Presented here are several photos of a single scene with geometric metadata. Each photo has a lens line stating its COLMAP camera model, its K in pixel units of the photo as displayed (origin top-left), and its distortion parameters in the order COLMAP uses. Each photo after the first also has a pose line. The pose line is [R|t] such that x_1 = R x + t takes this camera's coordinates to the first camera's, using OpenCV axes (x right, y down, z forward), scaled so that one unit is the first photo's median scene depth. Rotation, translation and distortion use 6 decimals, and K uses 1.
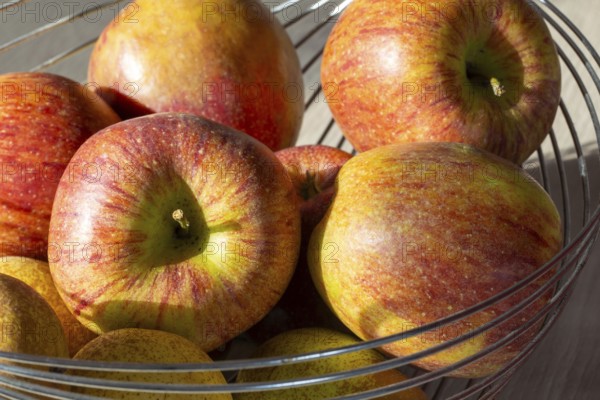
lens RADIAL K [[2114.5, 0, 300.0], [0, 2114.5, 200.0], [0, 0, 1]] dist [-0.232511, -0.304282]
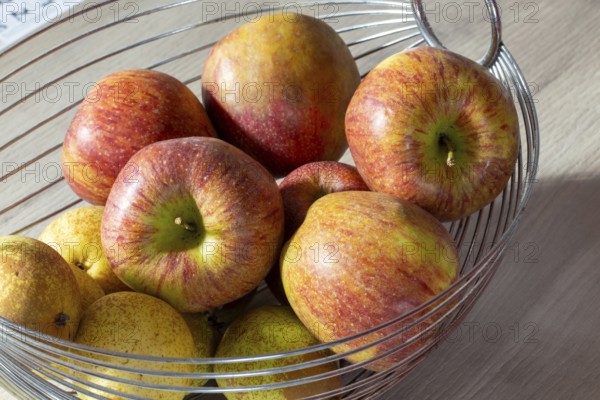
lens RADIAL K [[2114.5, 0, 300.0], [0, 2114.5, 200.0], [0, 0, 1]] dist [-0.232511, -0.304282]
pose [[0.942305, 0.199654, -0.268701, 0.391615], [-0.154639, 0.971516, 0.179567, -0.270042], [0.296898, -0.127655, 0.946338, -0.311548]]
